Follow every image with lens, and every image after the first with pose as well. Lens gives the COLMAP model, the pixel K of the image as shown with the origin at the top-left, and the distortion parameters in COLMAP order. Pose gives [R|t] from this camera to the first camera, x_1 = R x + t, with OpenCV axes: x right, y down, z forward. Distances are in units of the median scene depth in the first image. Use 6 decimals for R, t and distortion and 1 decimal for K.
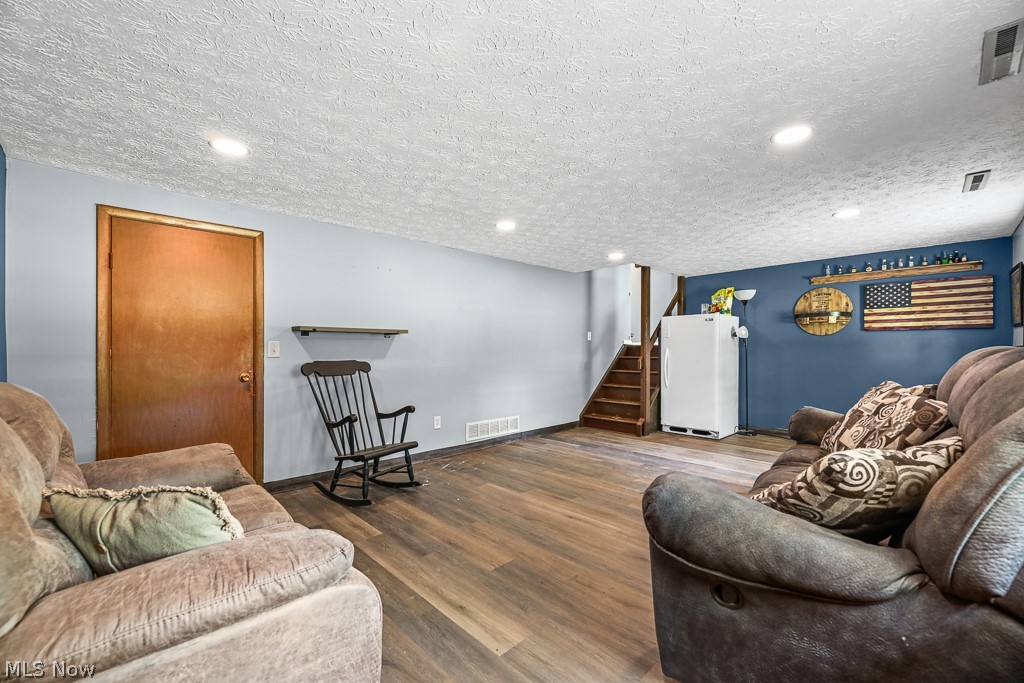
lens RADIAL K [[425.1, 0, 514.7], [0, 425.1, 347.6], [0, 0, 1]] dist [-0.001869, -0.000496]
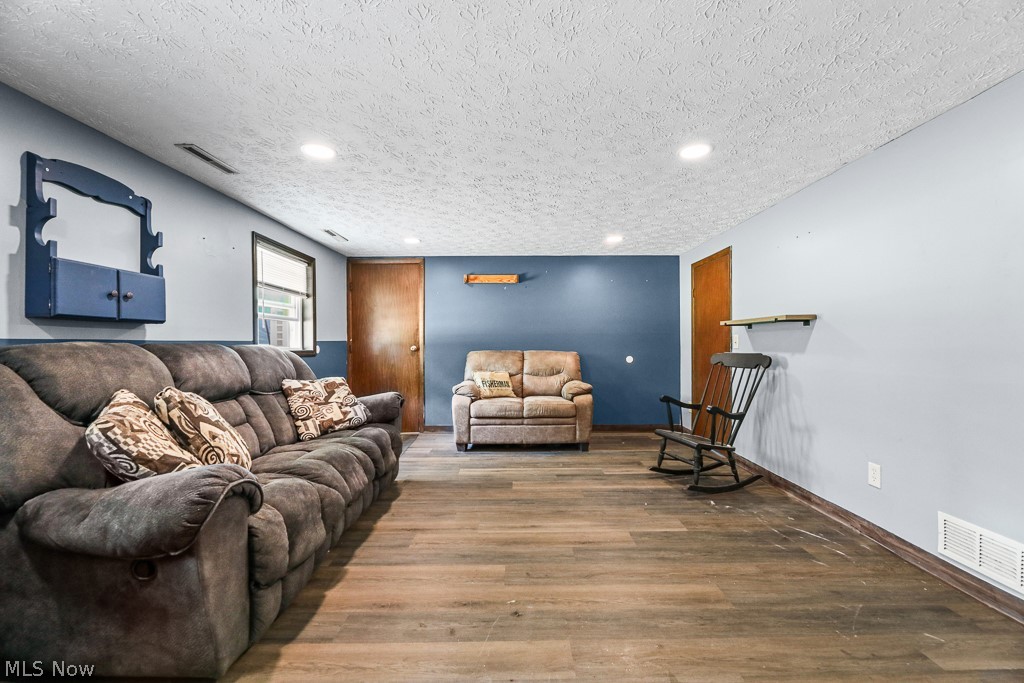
lens RADIAL K [[425.1, 0, 514.7], [0, 425.1, 347.6], [0, 0, 1]] dist [-0.001869, -0.000496]
pose [[-0.709795, 0.007410, -0.704369, 0.636900], [0.007044, 0.999969, 0.003422, 0.010554], [0.704373, -0.002532, -0.709825, 1.291577]]
